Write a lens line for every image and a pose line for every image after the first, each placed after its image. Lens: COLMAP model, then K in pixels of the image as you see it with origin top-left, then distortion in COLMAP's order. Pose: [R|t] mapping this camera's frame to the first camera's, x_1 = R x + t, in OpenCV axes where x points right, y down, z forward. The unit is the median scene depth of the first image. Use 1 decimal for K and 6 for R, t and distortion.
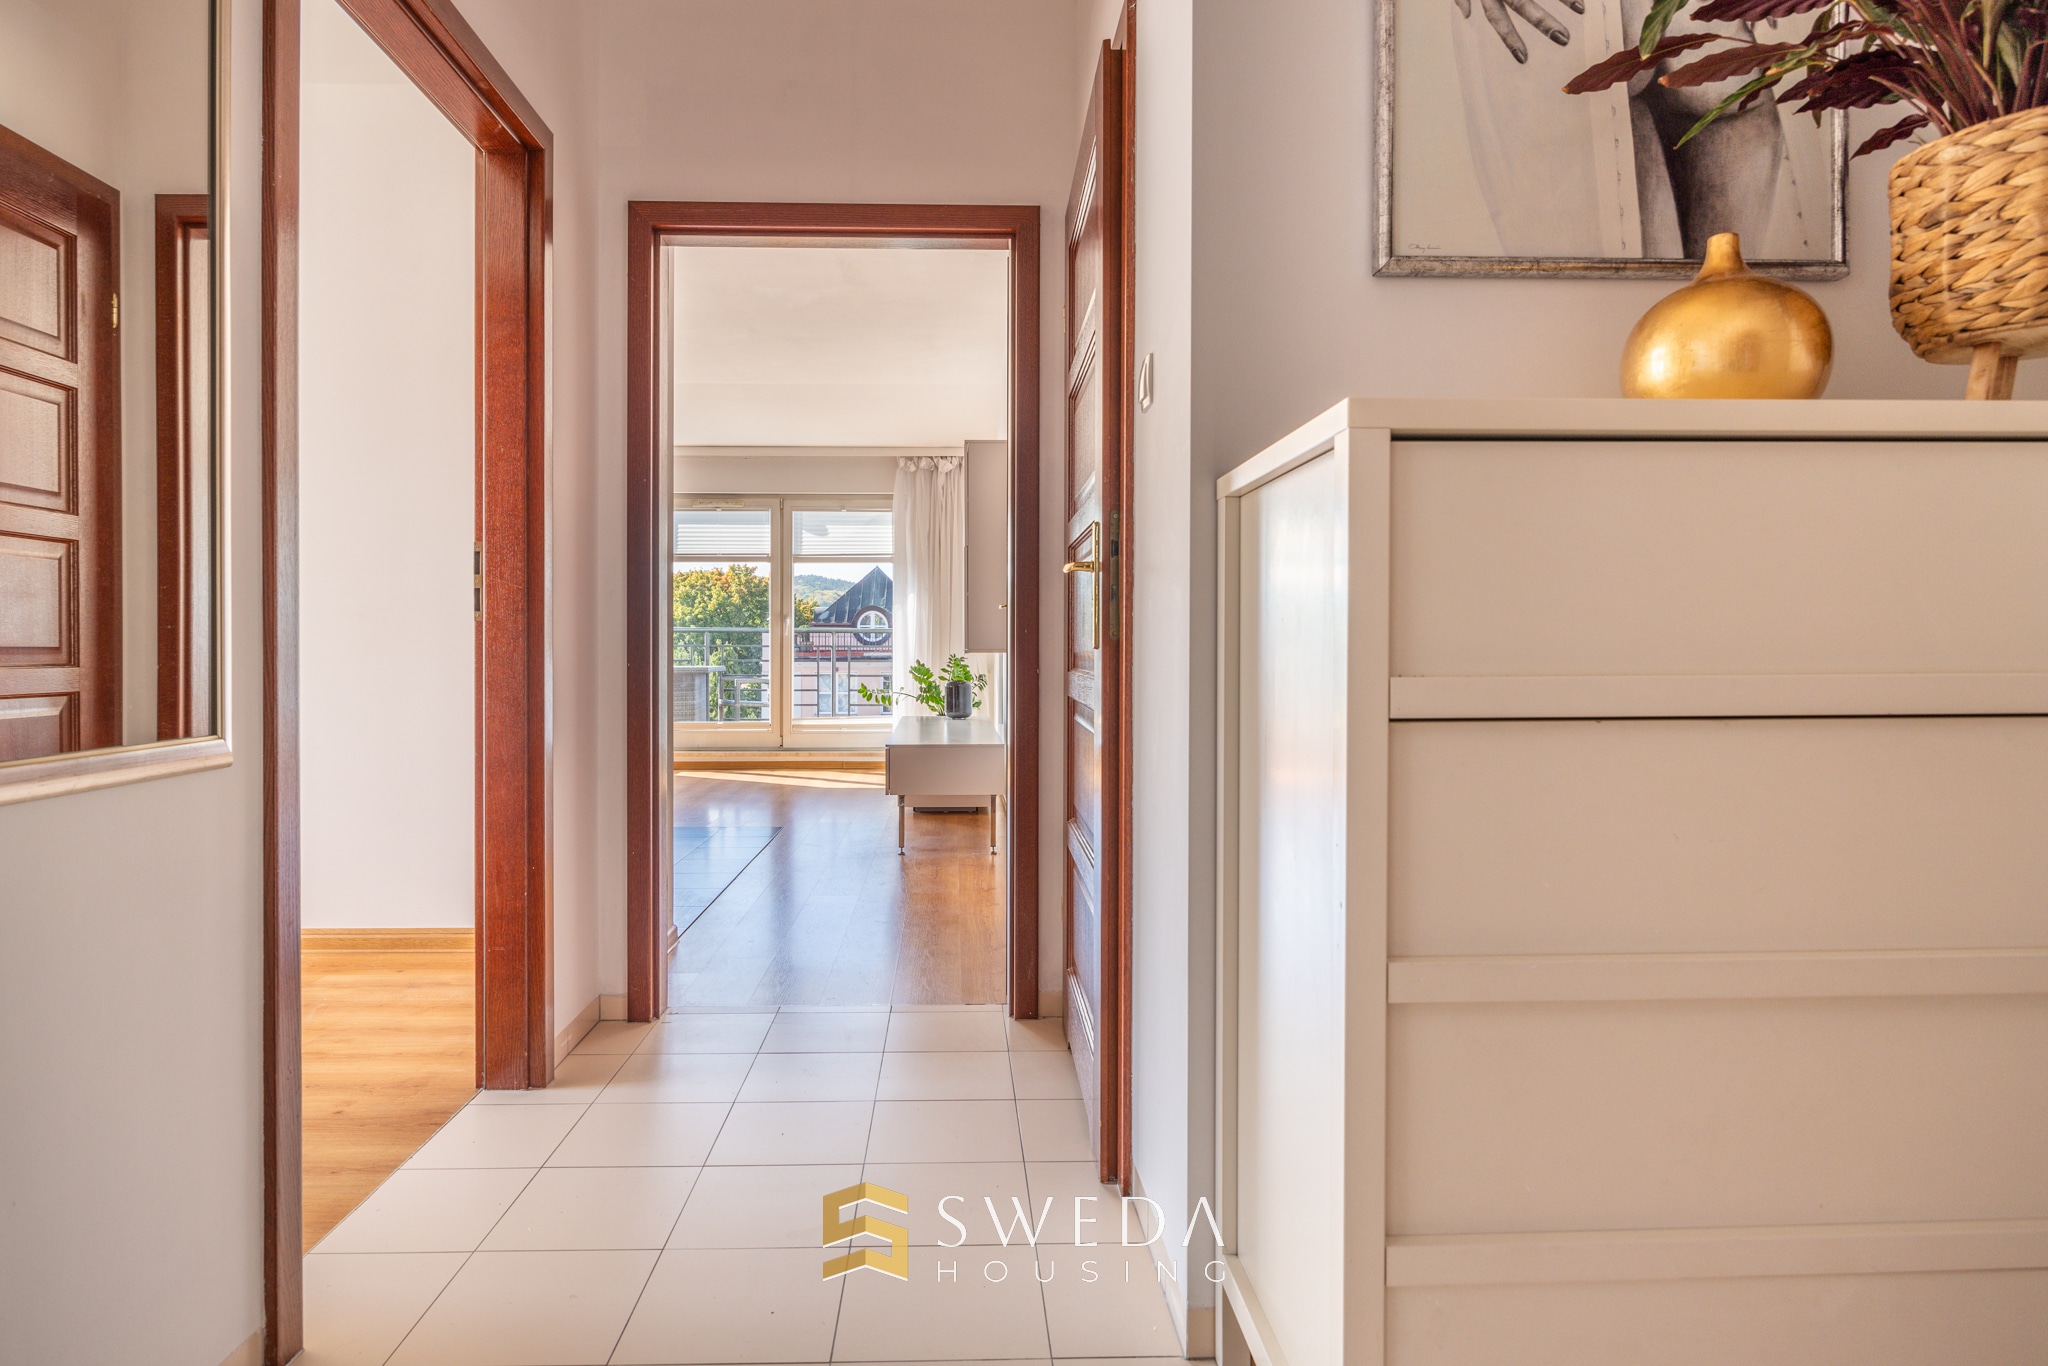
lens RADIAL K [[1161.4, 0, 1010.3], [0, 1161.4, 654.5], [0, 0, 1]] dist [-0.001106, 0.000502]
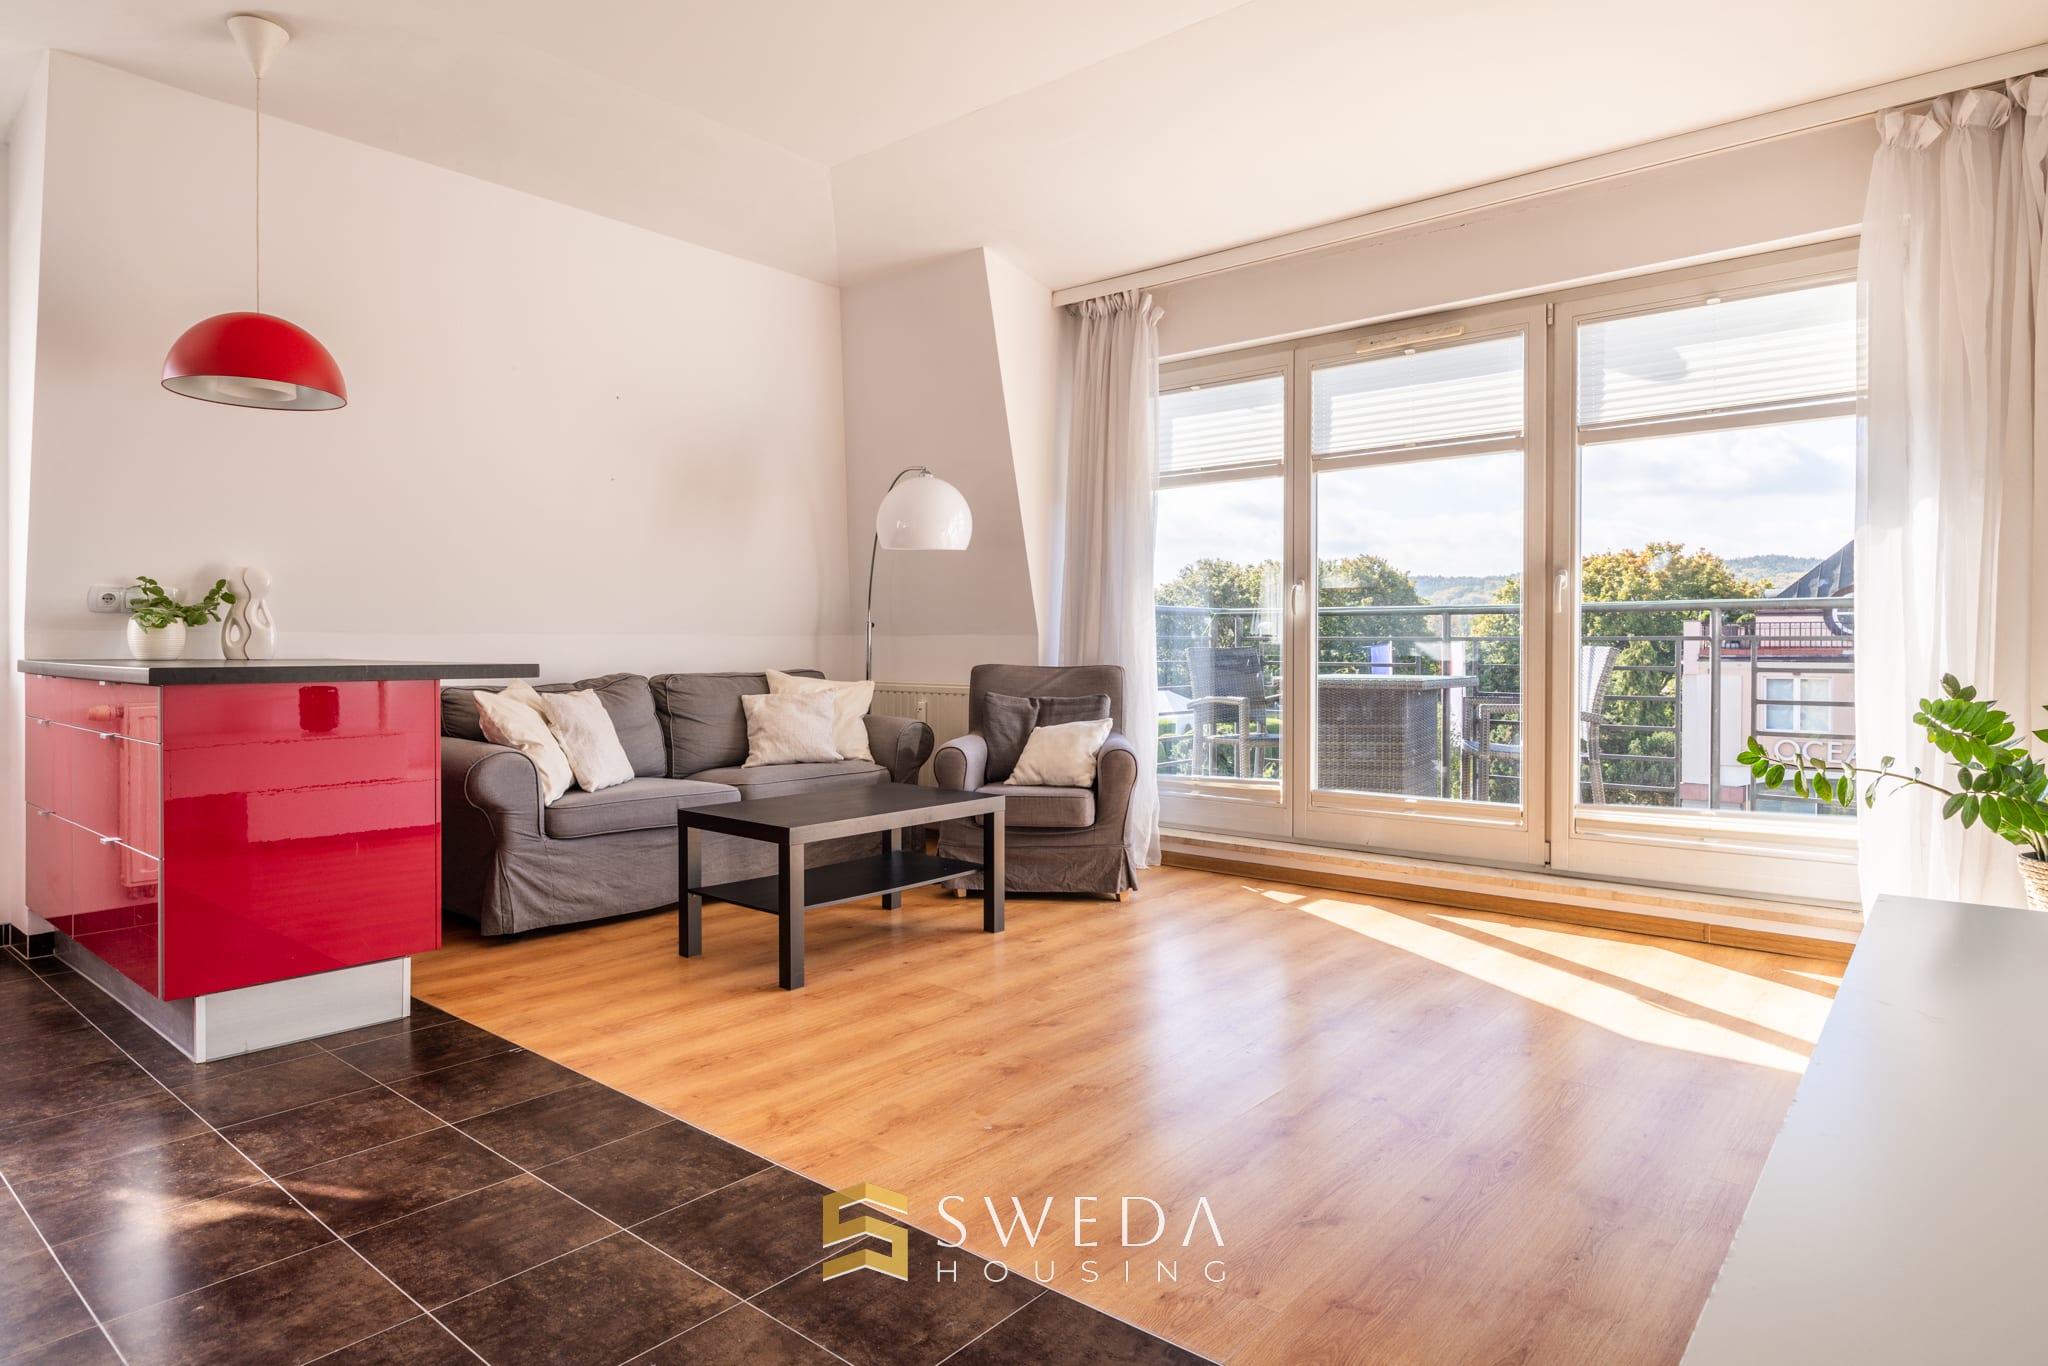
lens RADIAL K [[1161.4, 0, 1010.3], [0, 1161.4, 654.5], [0, 0, 1]] dist [-0.001106, 0.000502]
pose [[0.736355, 0.004787, -0.676579, -0.049156], [-0.000893, 0.999981, 0.006103, -0.003211], [0.676595, -0.003890, 0.736345, 0.537261]]
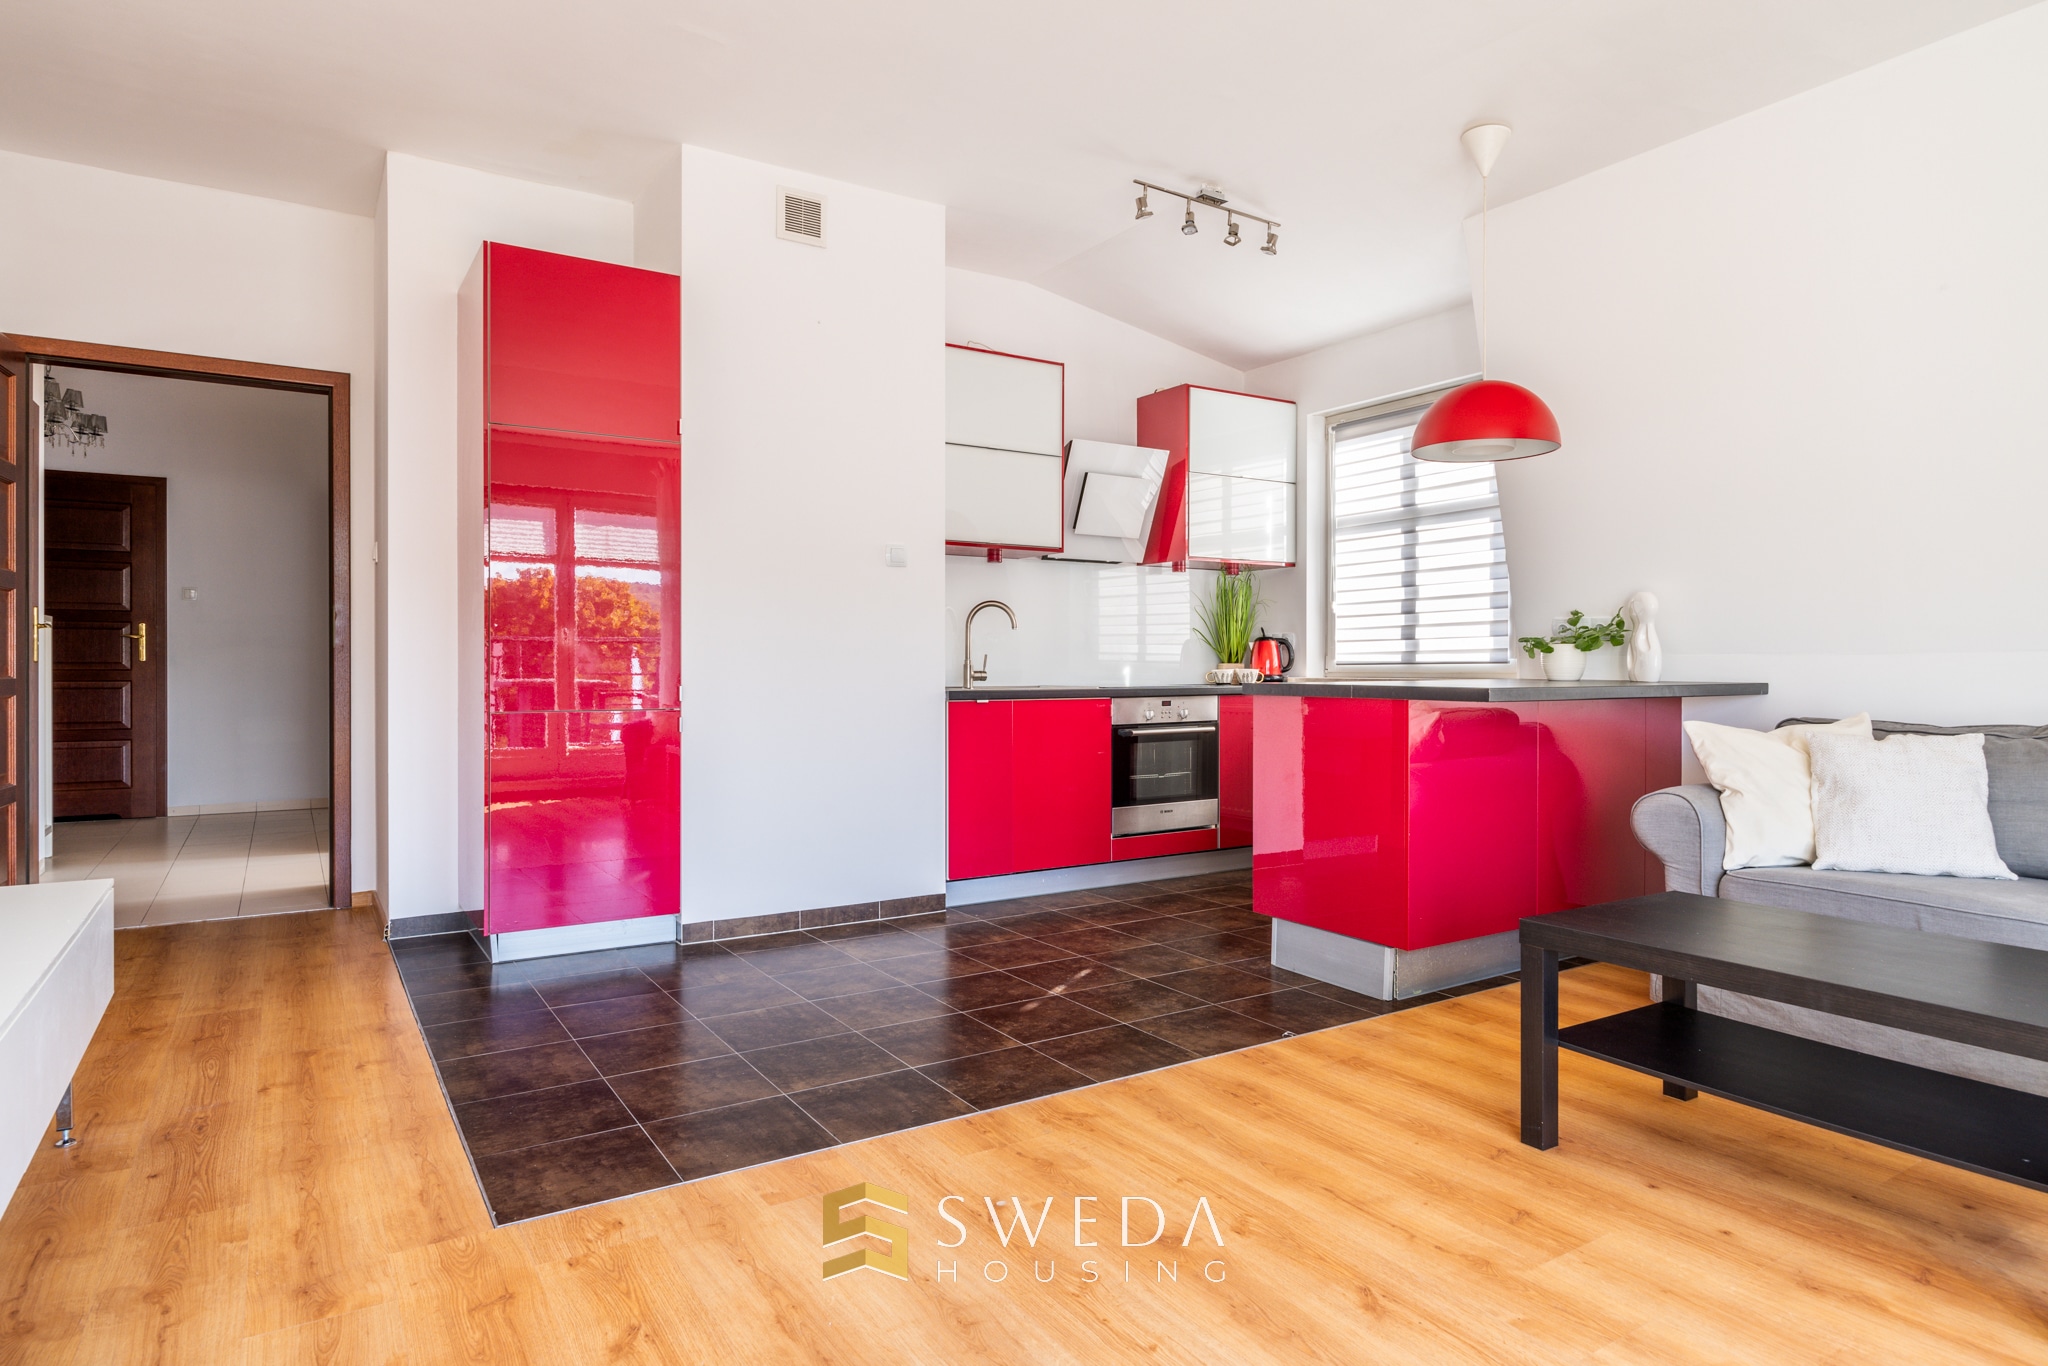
lens RADIAL K [[1148.9, 0, 1024.0], [0, 1148.9, 683.0], [0, 0, 1]] dist [-0.004154, 0.000208]
pose [[-0.862805, 0.004487, -0.505517, -0.177517], [-0.003196, 0.999892, 0.014330, -0.004720], [0.505526, 0.013980, -0.862698, 1.286150]]
